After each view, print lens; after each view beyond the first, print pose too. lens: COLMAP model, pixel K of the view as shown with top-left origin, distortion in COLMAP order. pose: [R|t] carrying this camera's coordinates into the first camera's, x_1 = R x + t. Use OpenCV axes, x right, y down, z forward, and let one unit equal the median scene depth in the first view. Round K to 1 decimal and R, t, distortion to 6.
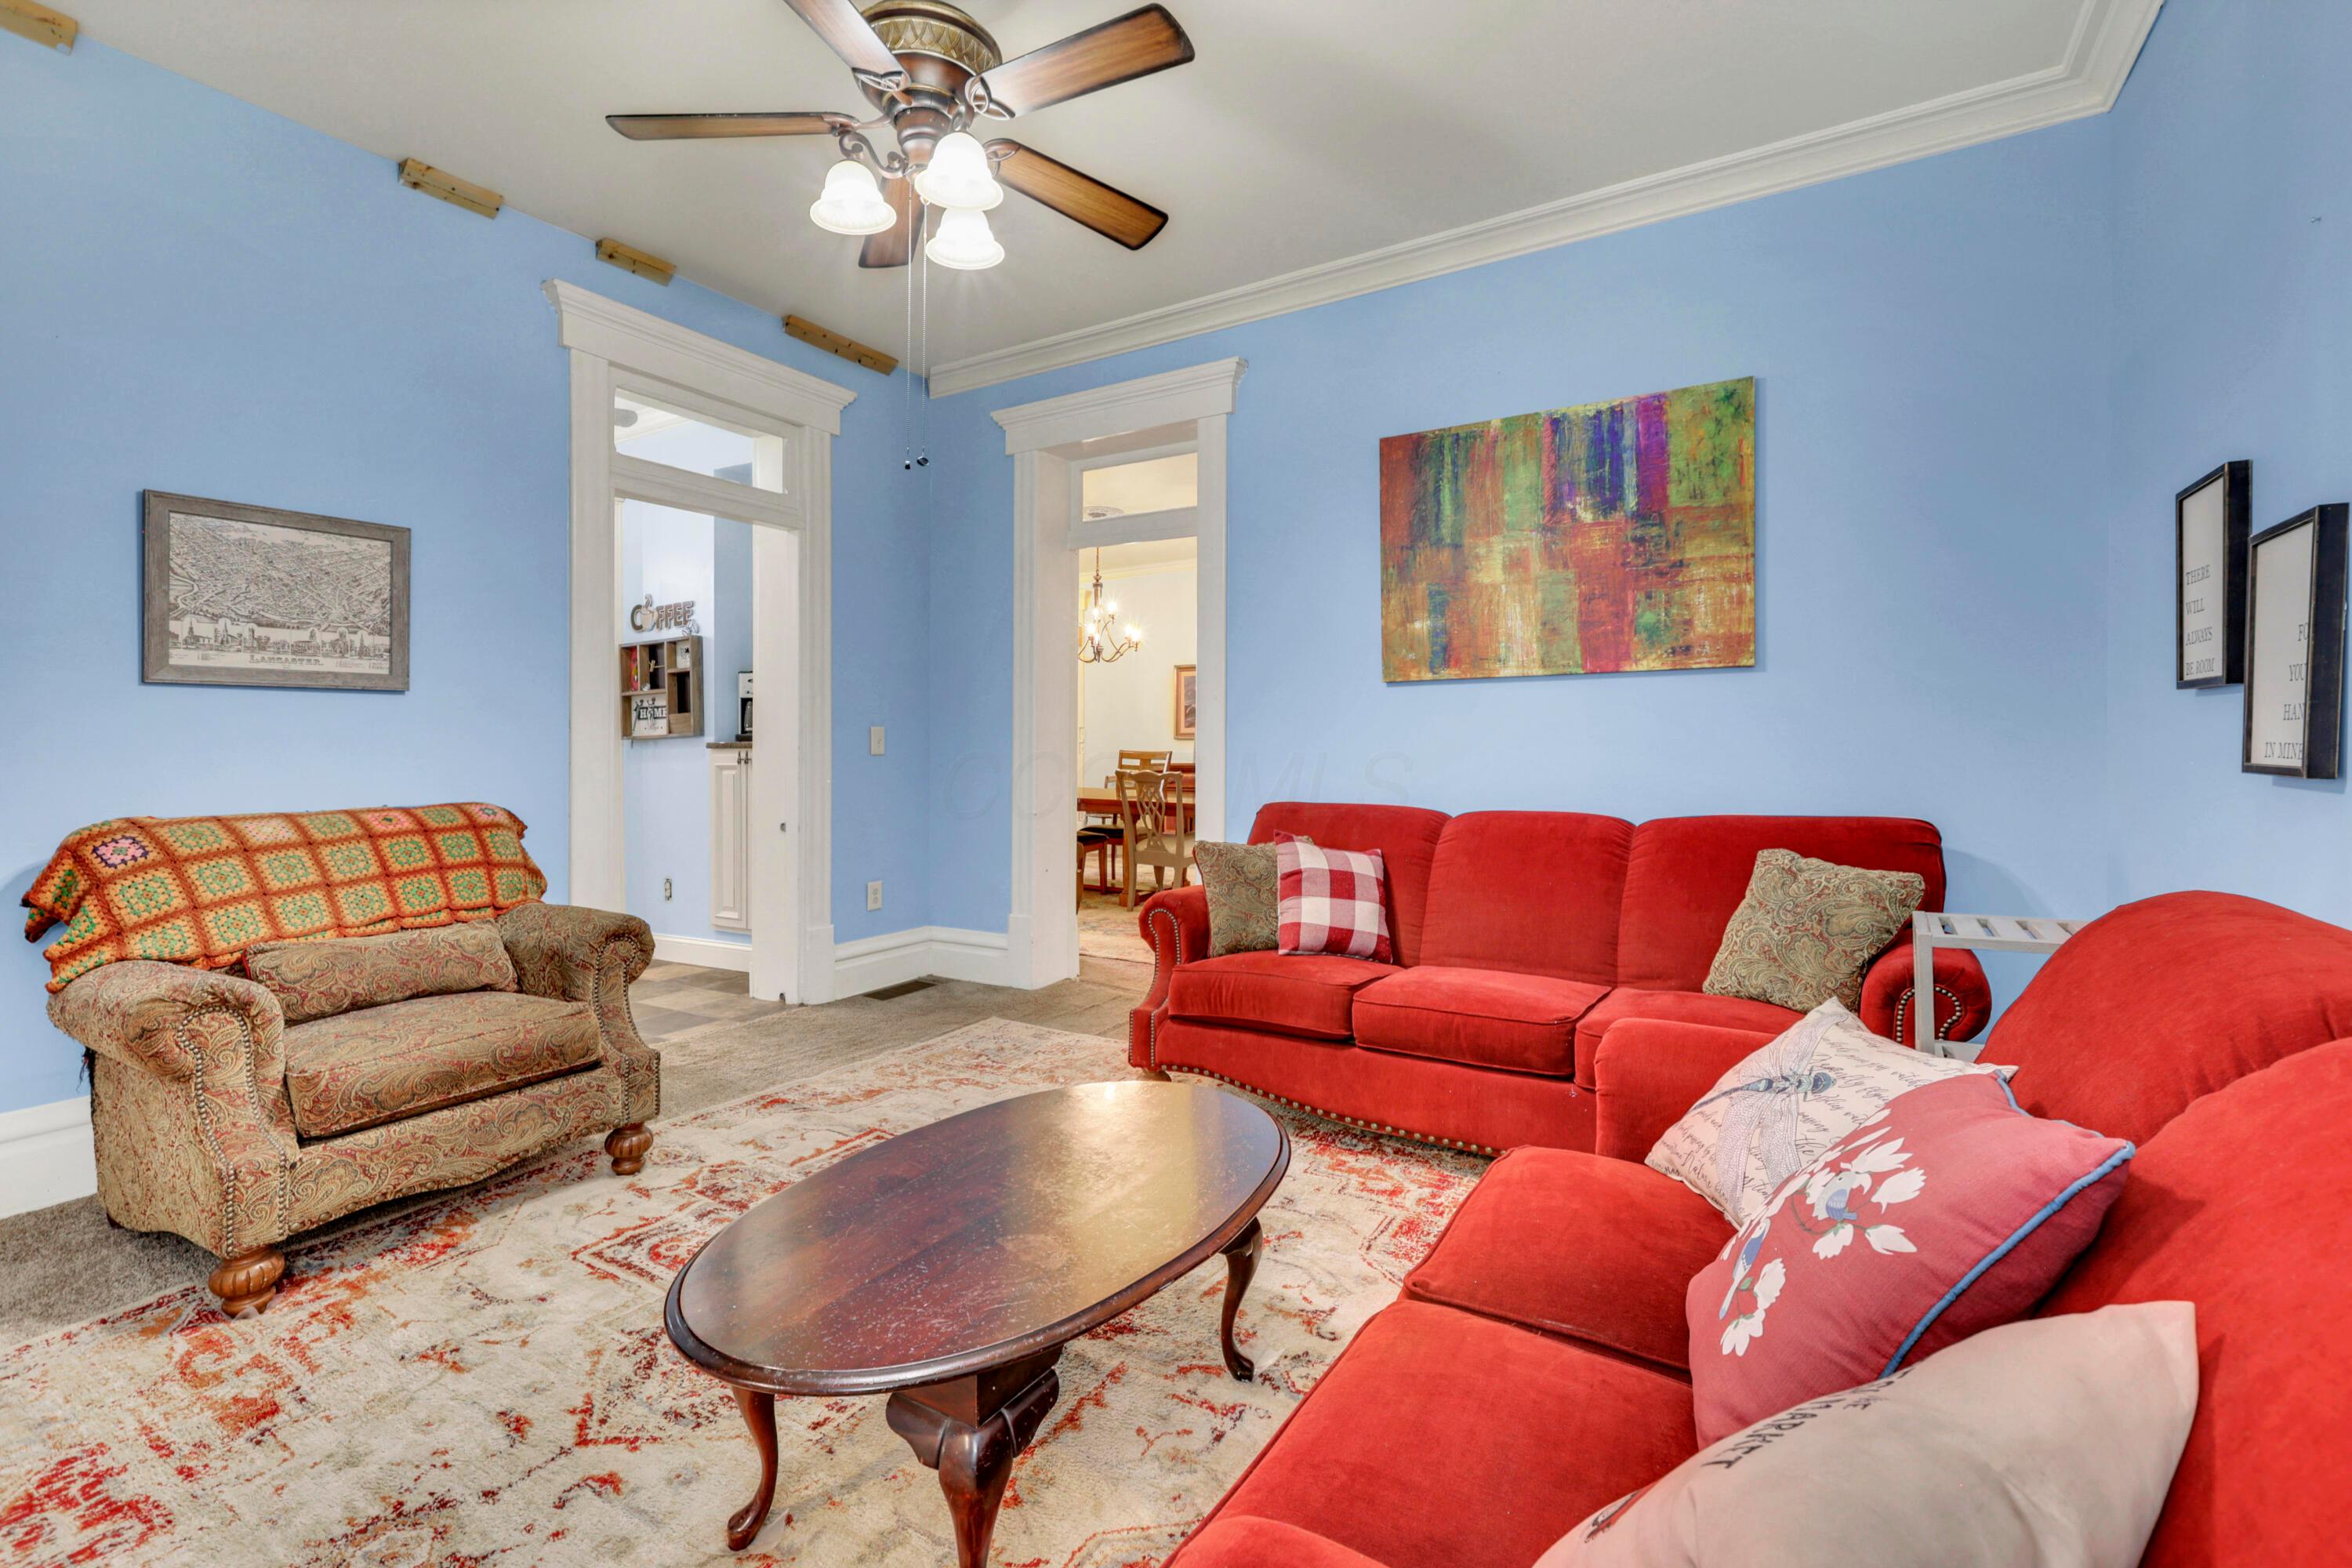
lens RADIAL K [[1056.9, 0, 1176.2], [0, 1056.9, 742.1], [0, 0, 1]] dist [0.003465, 0.000040]
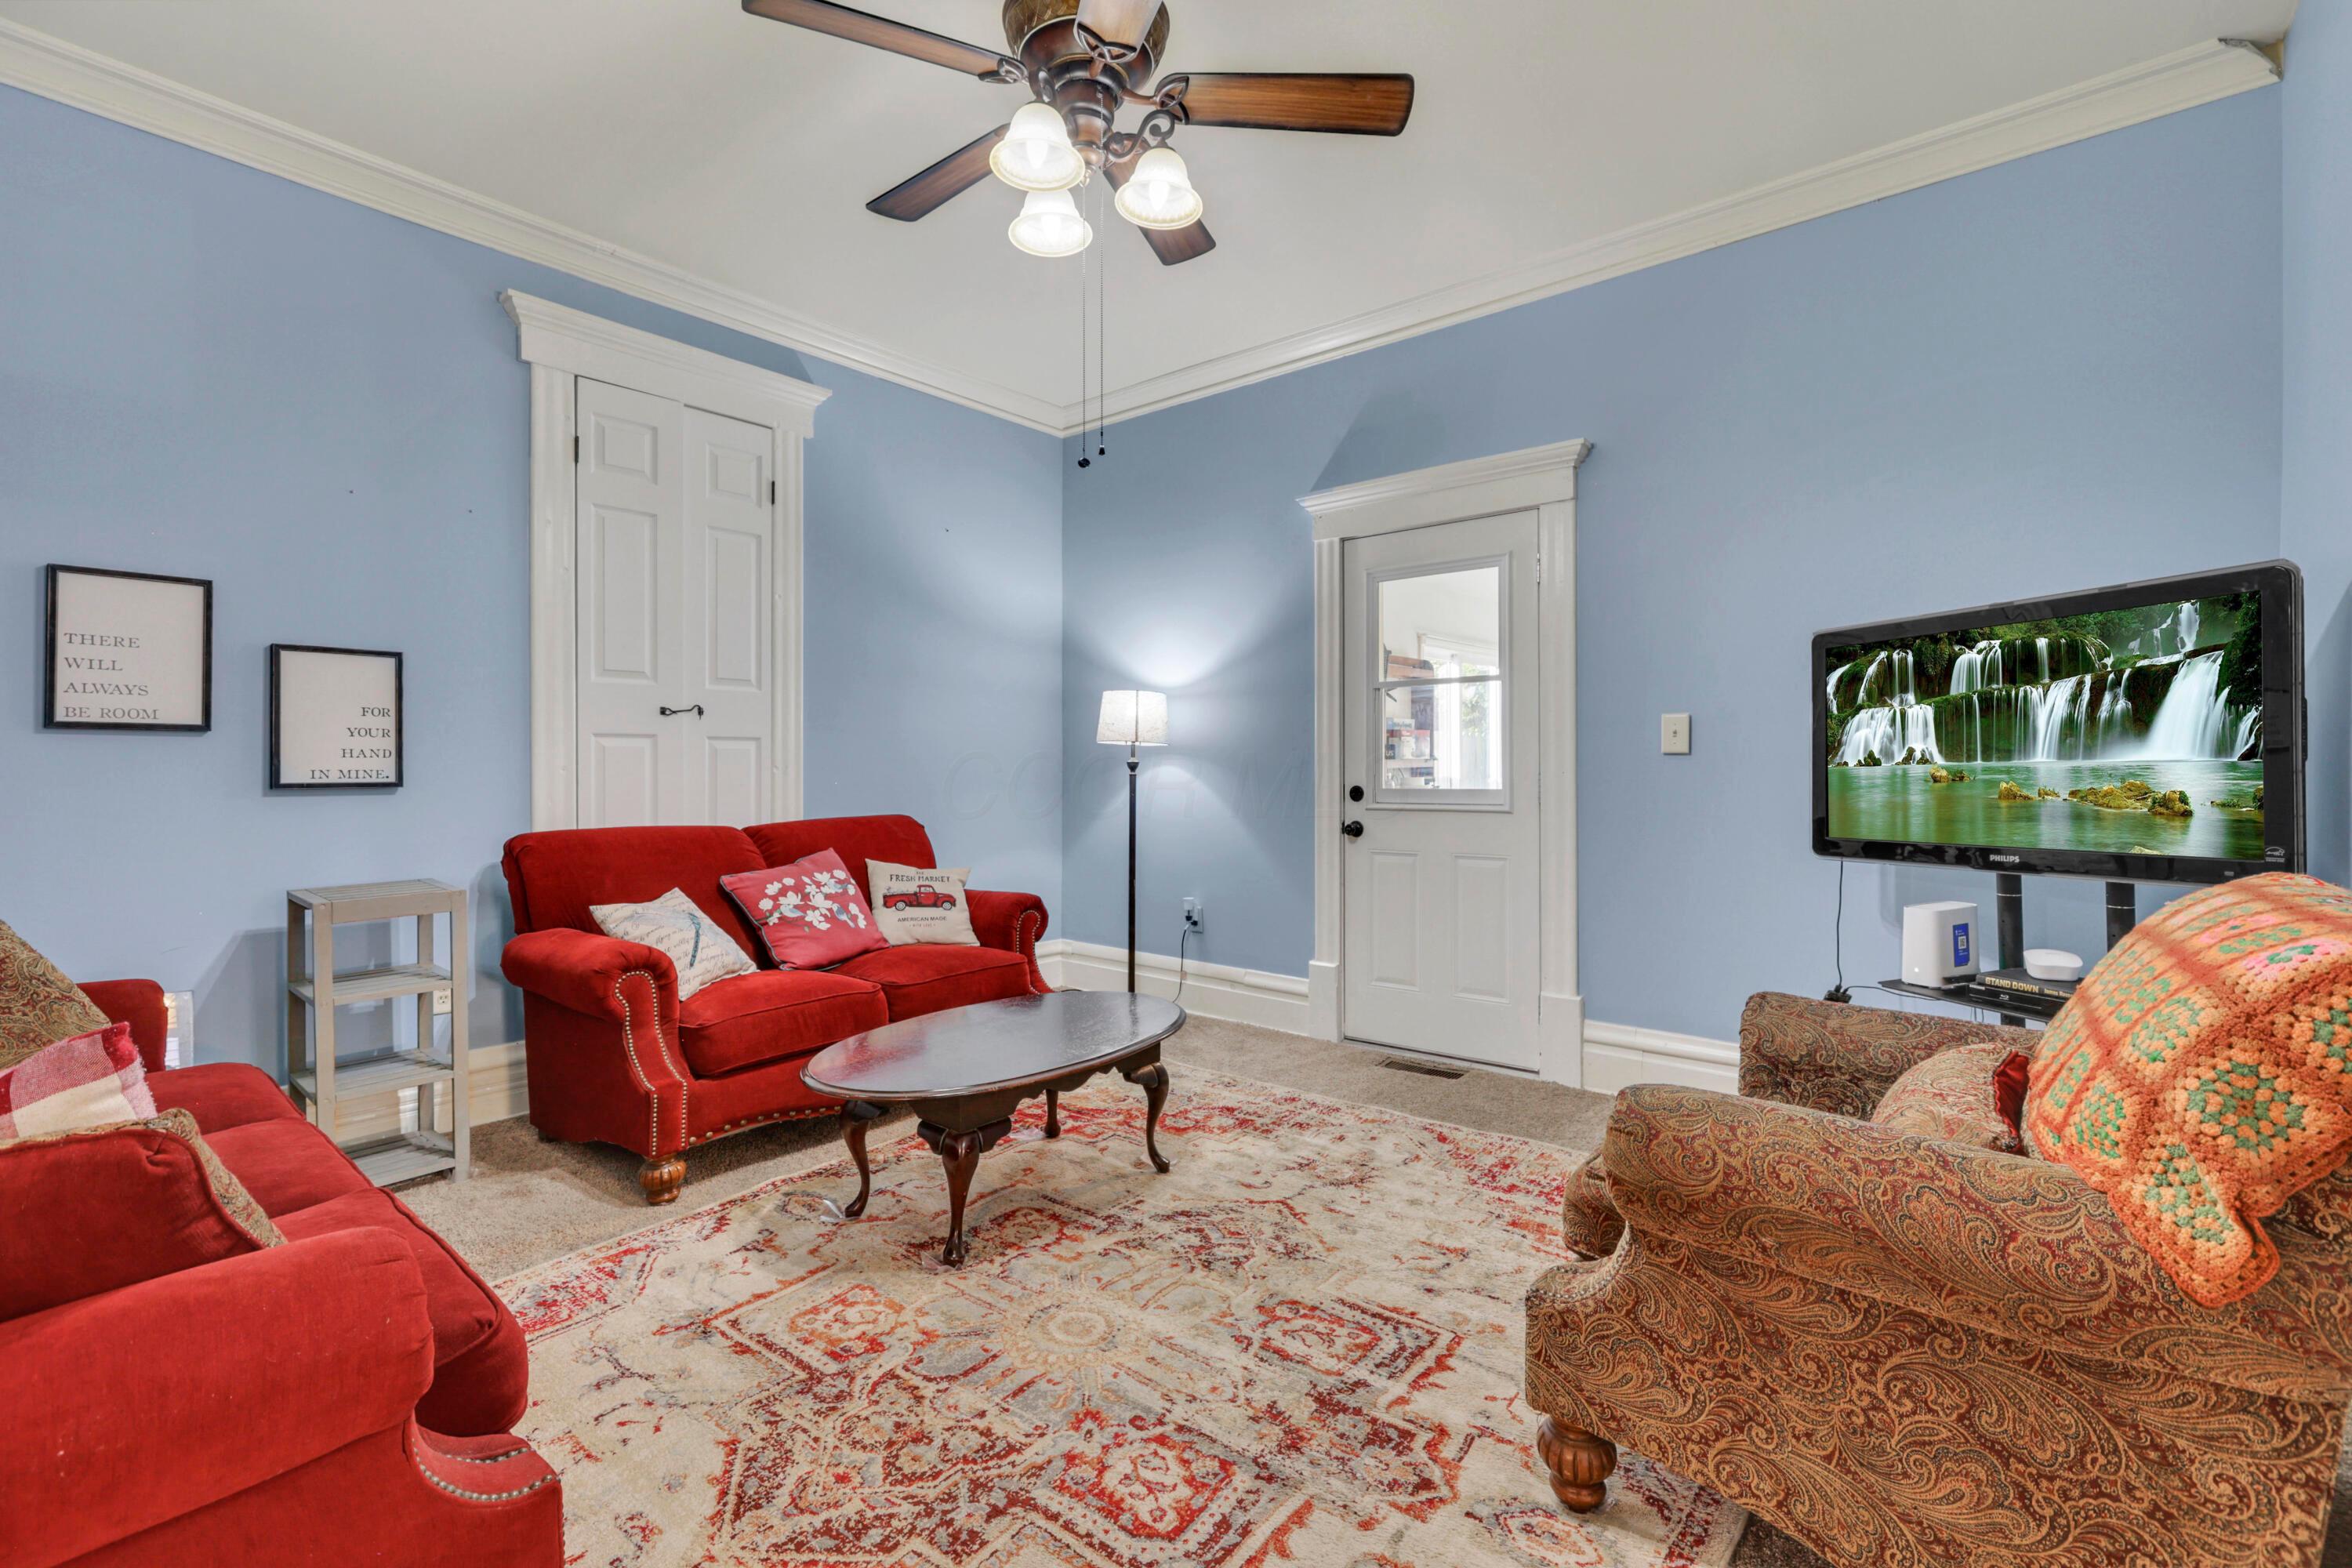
lens RADIAL K [[1056.9, 0, 1164.9], [0, 1056.9, 762.7], [0, 0, 1]] dist [0.003465, 0.000040]
pose [[-0.990575, 0.004076, 0.136909, -0.293141], [0.004293, 0.999990, 0.001289, -0.003257], [-0.136902, 0.001864, -0.990583, 1.262588]]
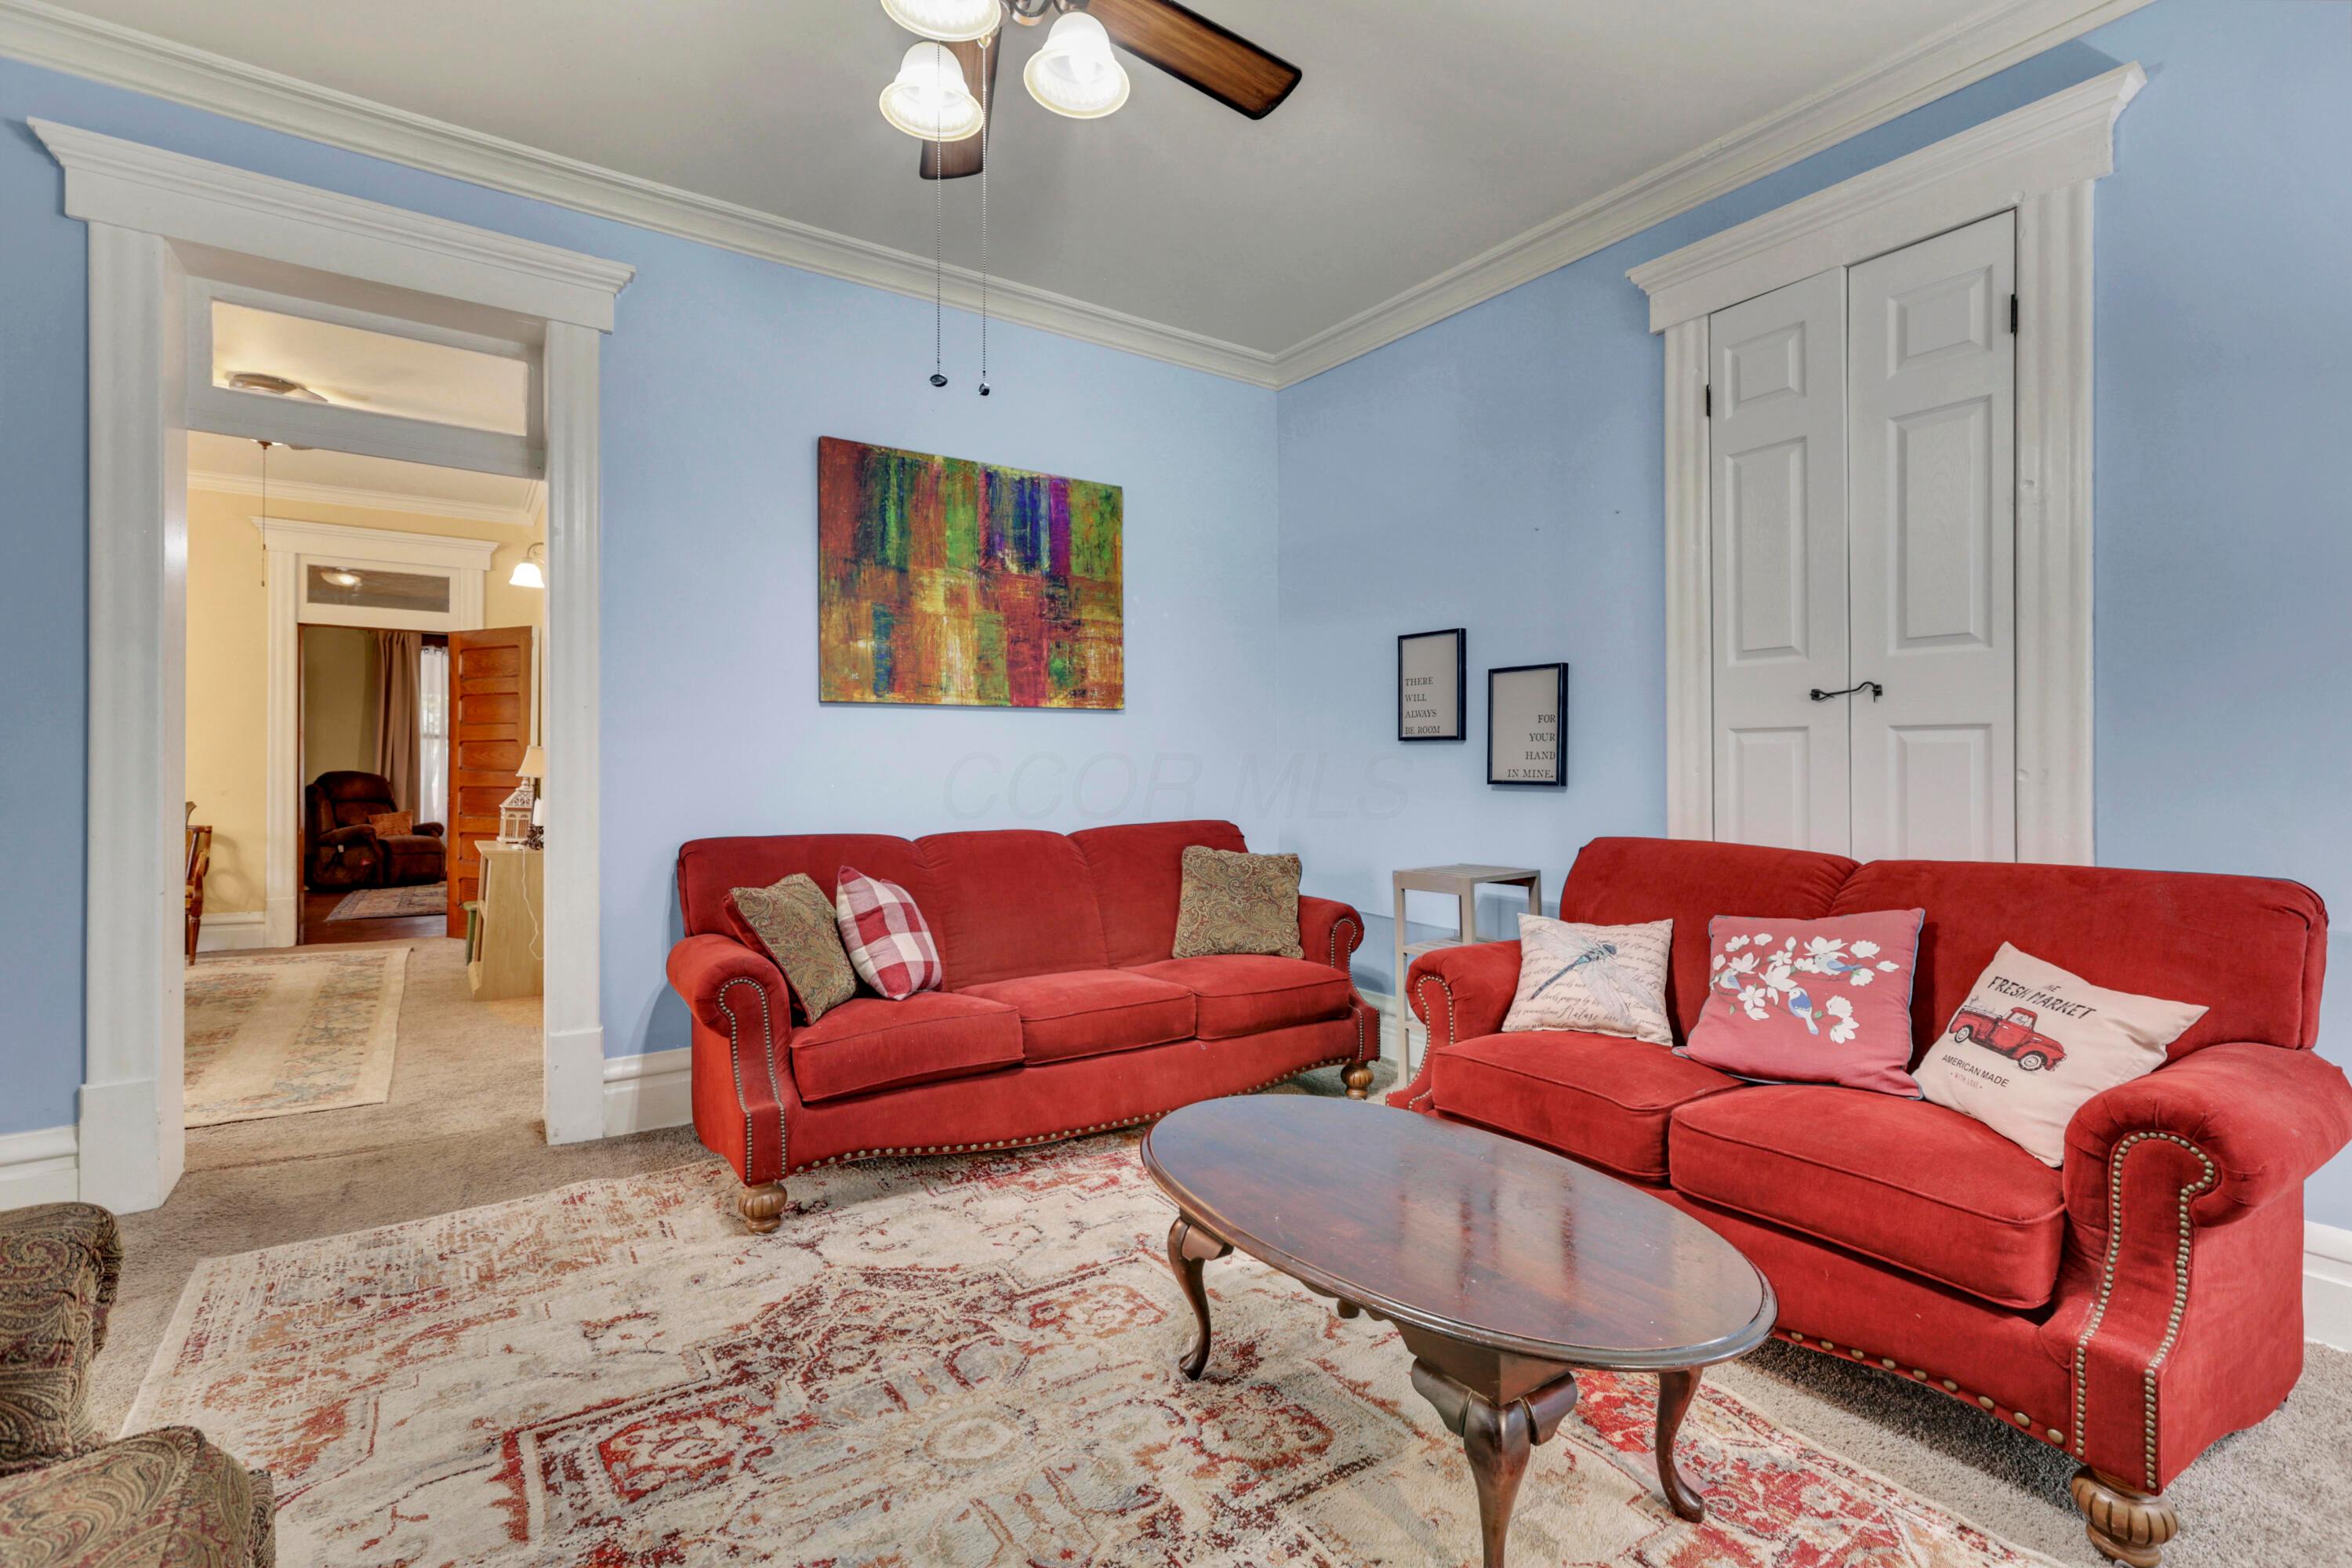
lens RADIAL K [[1056.9, 0, 1173.9], [0, 1056.9, 776.5], [0, 0, 1]] dist [0.003465, 0.000040]
pose [[0.411266, -0.004291, 0.911505, -0.576310], [-0.003637, 0.999973, 0.006348, 0.002052], [-0.911508, -0.005925, 0.411240, 0.378260]]
